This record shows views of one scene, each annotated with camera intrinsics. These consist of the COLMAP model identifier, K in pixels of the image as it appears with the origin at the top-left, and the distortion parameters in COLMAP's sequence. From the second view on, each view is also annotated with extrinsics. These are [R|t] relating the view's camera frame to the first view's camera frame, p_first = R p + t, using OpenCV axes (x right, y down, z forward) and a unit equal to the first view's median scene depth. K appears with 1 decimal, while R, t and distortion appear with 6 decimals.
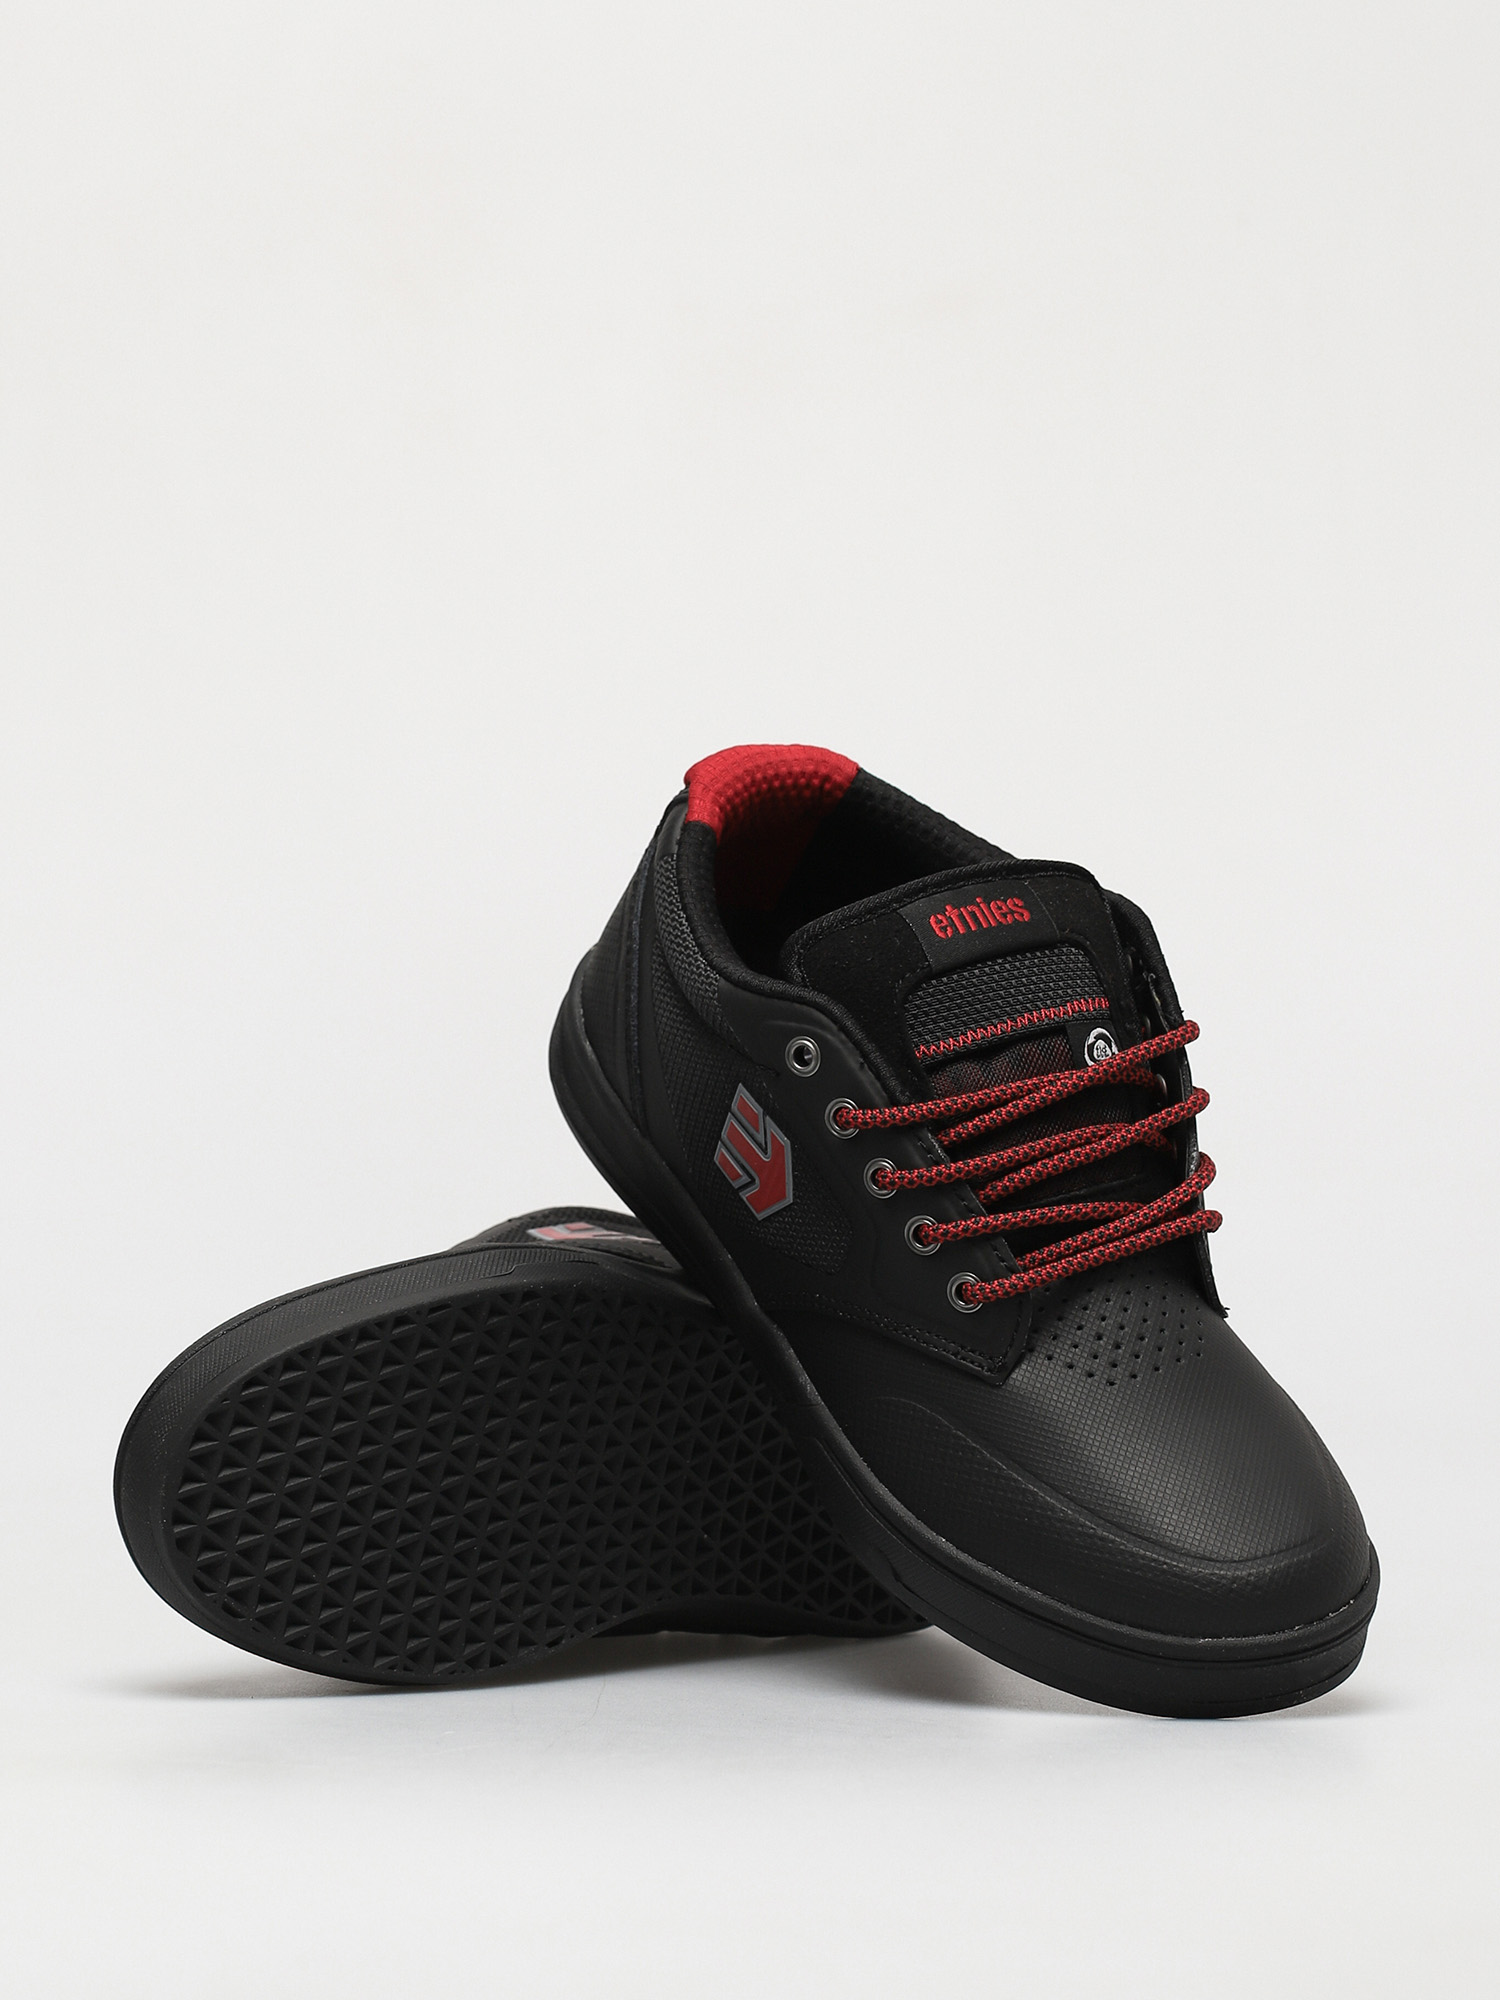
lens RADIAL K [[6306.6, 0, 750.0], [0, 6306.6, 1000.0], [0, 0, 1]] dist [0.061371, -0.268818]
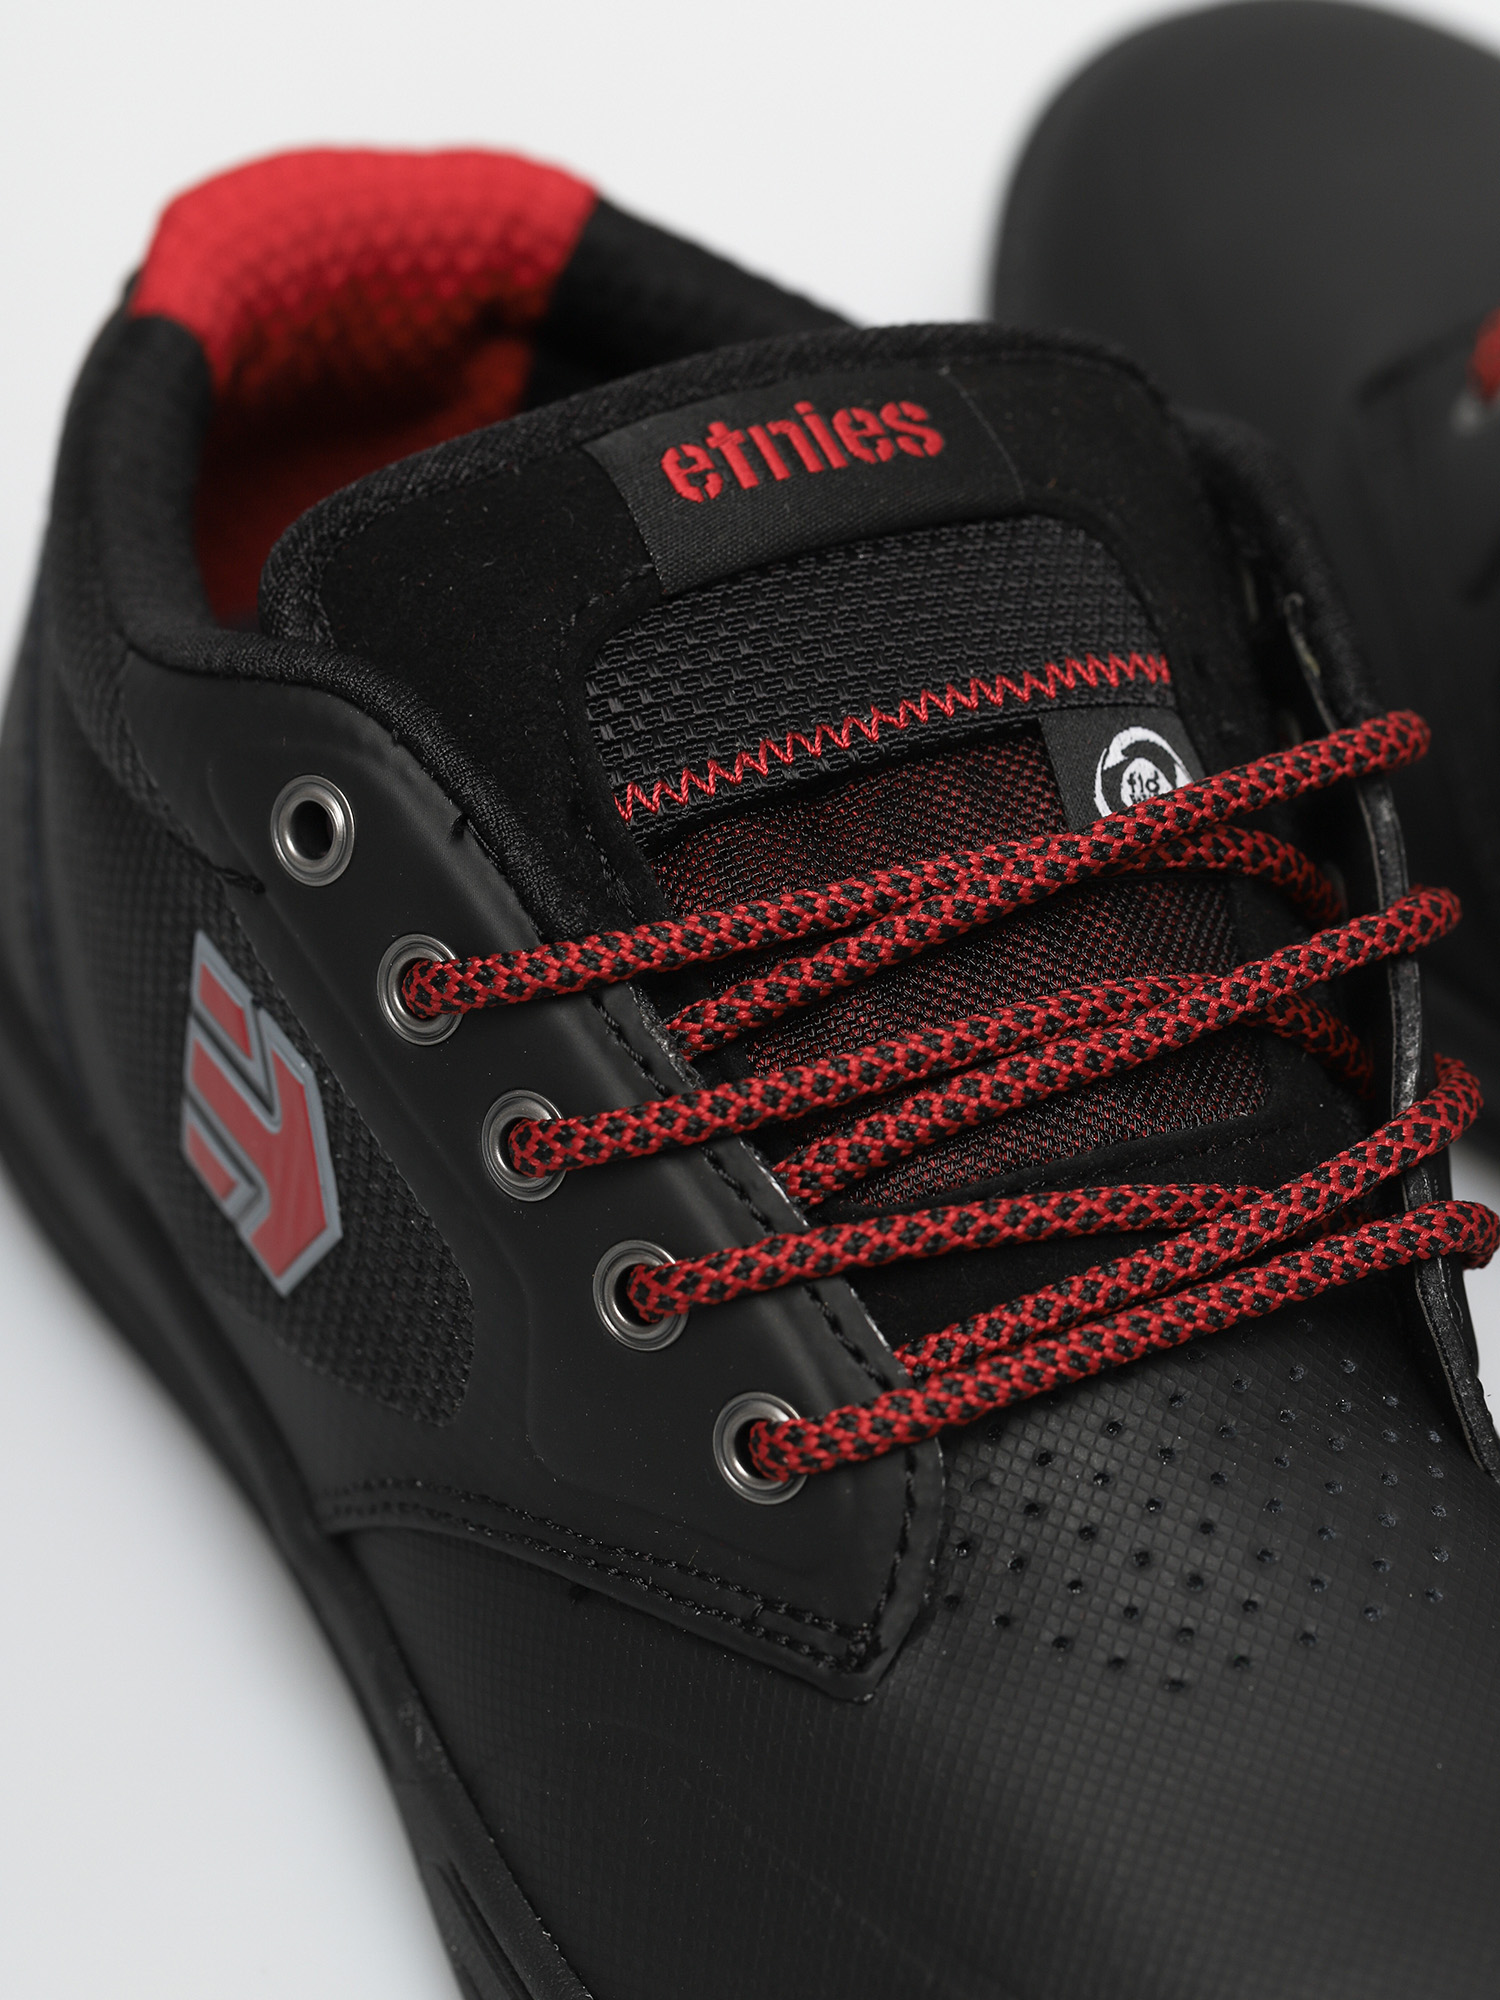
lens RADIAL K [[6306.6, 0, 750.0], [0, 6306.6, 1000.0], [0, 0, 1]] dist [0.061371, -0.268818]
pose [[0.990738, -0.051739, -0.125540, 0.078997], [0.043827, 0.996923, -0.064991, 0.043664], [0.128516, 0.058887, 0.989958, 0.637582]]
